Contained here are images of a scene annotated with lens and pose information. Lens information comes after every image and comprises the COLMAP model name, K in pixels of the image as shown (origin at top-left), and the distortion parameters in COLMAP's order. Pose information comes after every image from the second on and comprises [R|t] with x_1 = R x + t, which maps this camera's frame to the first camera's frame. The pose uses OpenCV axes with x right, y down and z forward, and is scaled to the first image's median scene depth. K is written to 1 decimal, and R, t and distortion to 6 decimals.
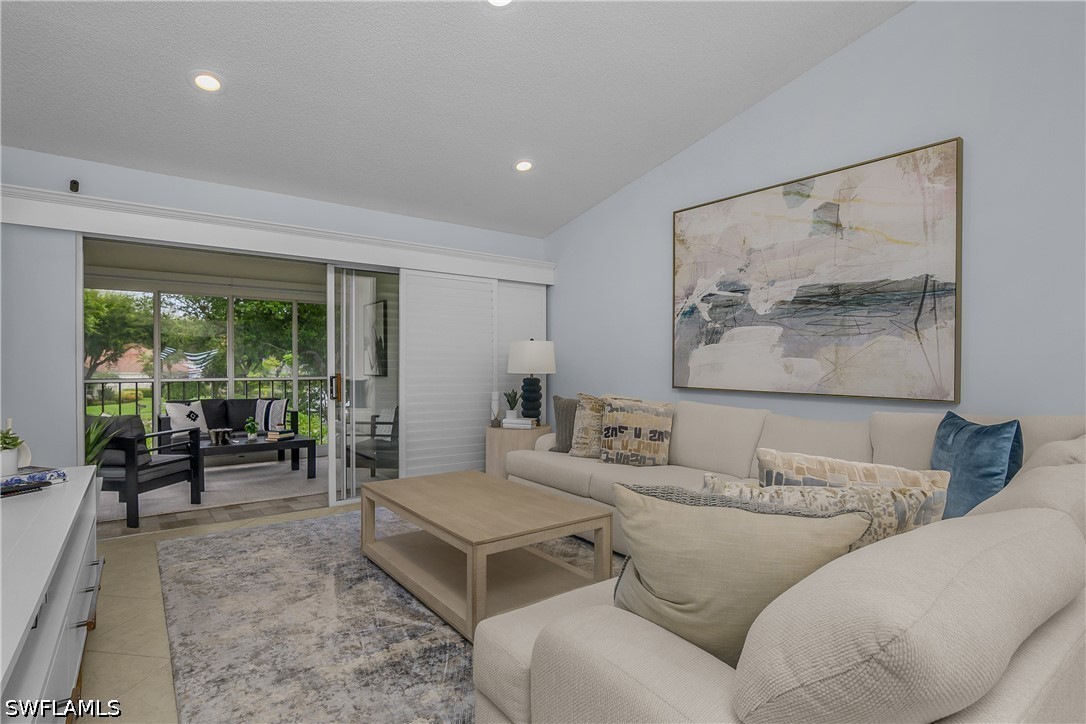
lens RADIAL K [[546.6, 0, 542.0], [0, 546.6, 364.5], [0, 0, 1]] dist [-0.025286, -0.000382]
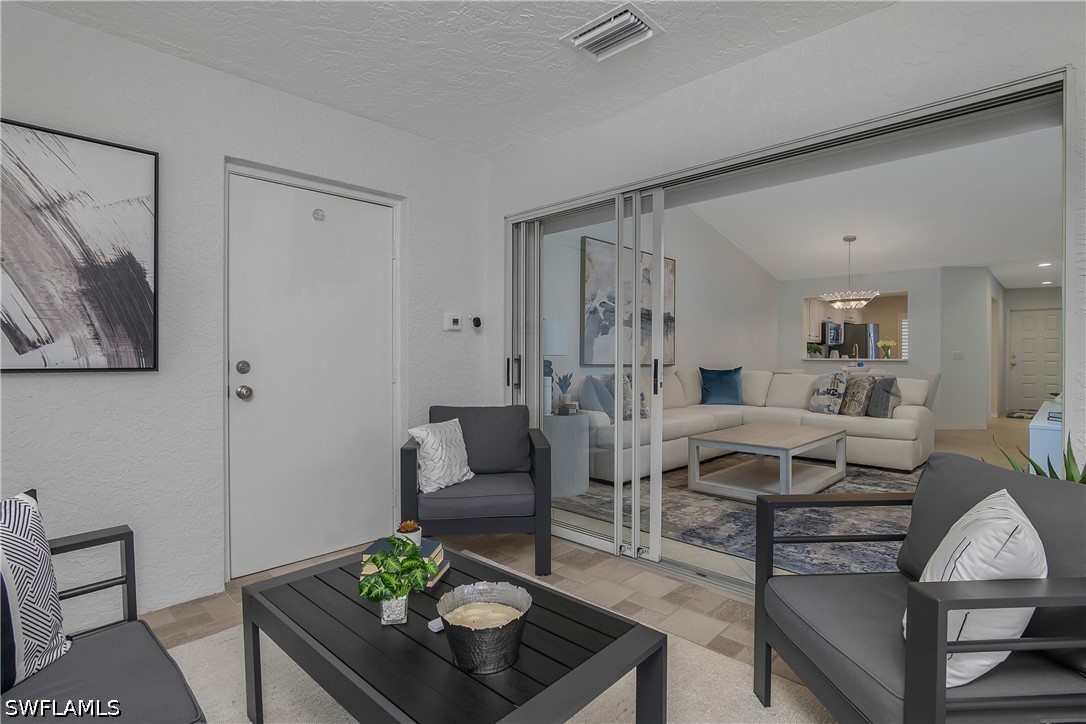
lens RADIAL K [[538.3, 0, 541.1], [0, 538.3, 363.2], [0, 0, 1]] dist [-0.023231, 0.000524]
pose [[-0.152161, -0.010836, 0.988296, -1.133041], [0.001579, 0.999936, 0.011207, 0.023445], [-0.988354, 0.003266, -0.152134, 1.389910]]
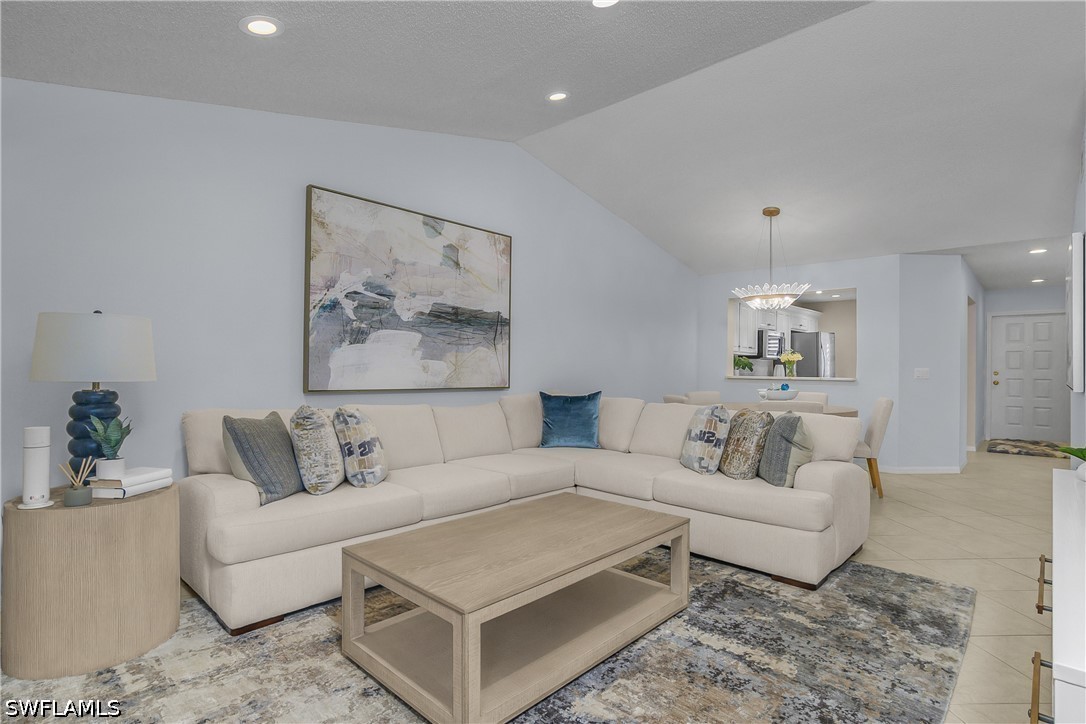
lens RADIAL K [[541.3, 0, 533.8], [0, 541.3, 374.0], [0, 0, 1]] dist [-0.028092, -0.000023]
pose [[-0.164349, -0.010867, 0.986342, -0.678399], [-0.001541, 0.999941, 0.010760, 0.005024], [-0.986401, 0.000248, -0.164356, 0.840299]]
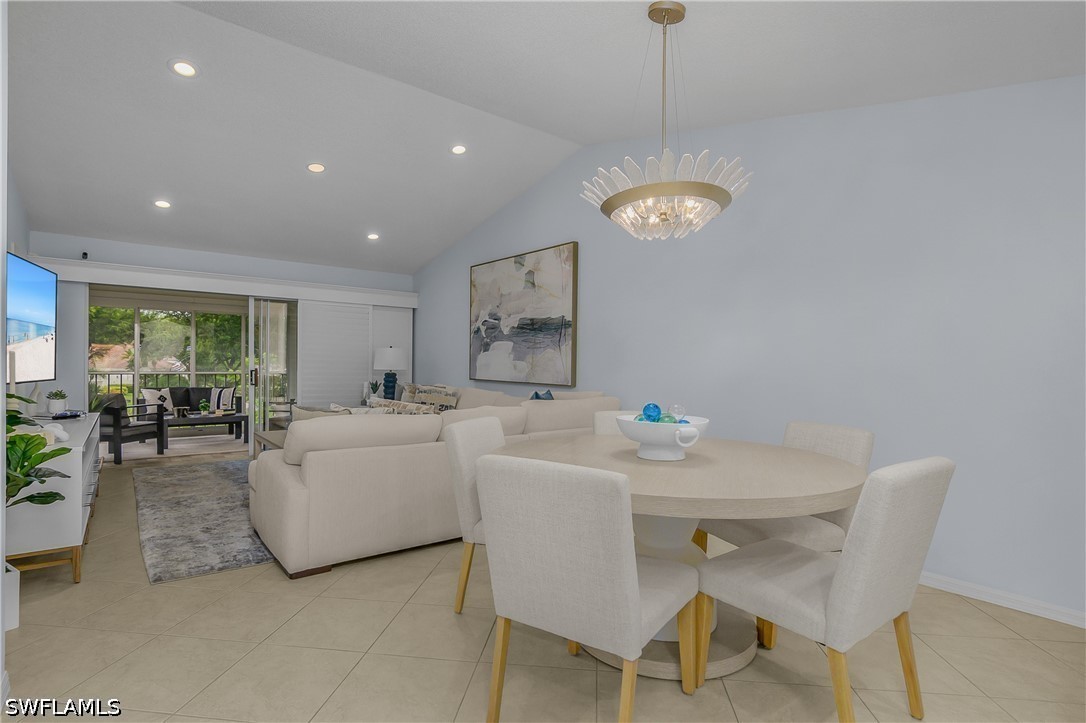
lens RADIAL K [[538.3, 0, 541.1], [0, 538.3, 362.7], [0, 0, 1]] dist [-0.023231, 0.000524]
pose [[0.999674, 0.009212, 0.023796, 0.431998], [-0.009130, 0.999952, -0.003573, -0.001373], [-0.023828, 0.003355, 0.999710, -0.573604]]
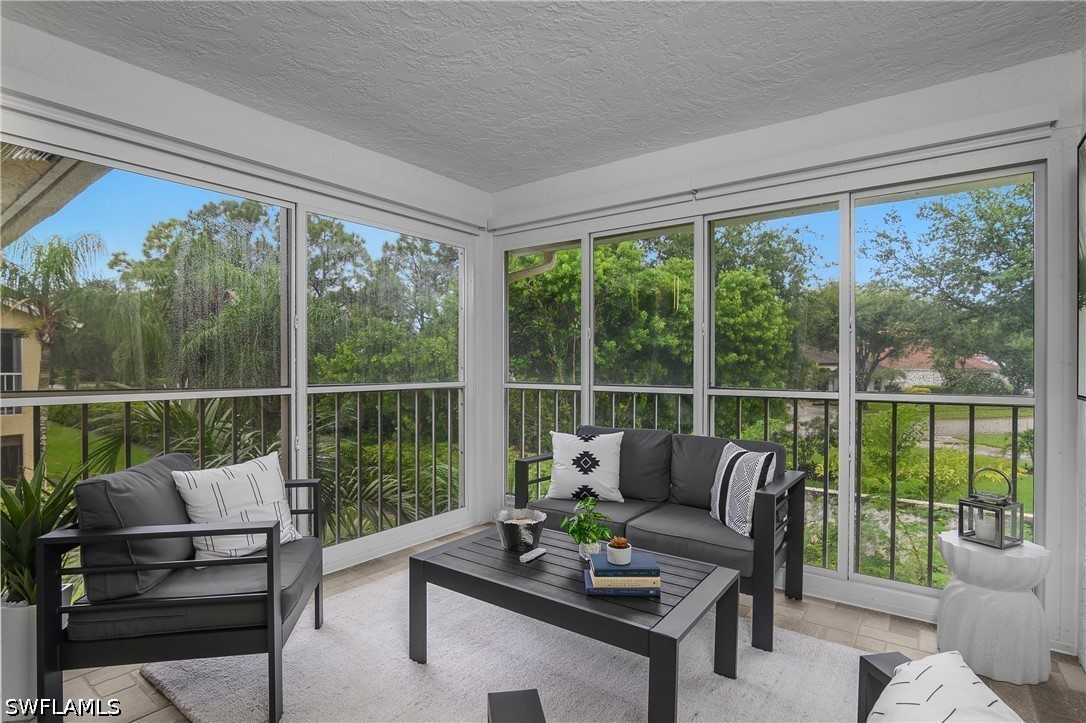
lens RADIAL K [[546.6, 0, 542.0], [0, 546.6, 364.0], [0, 0, 1]] dist [-0.025286, -0.000382]
pose [[0.277667, 0.002898, -0.960673, -0.257083], [0.003317, 0.999987, 0.003975, 0.001993], [0.960672, -0.004290, 0.277654, 1.237932]]
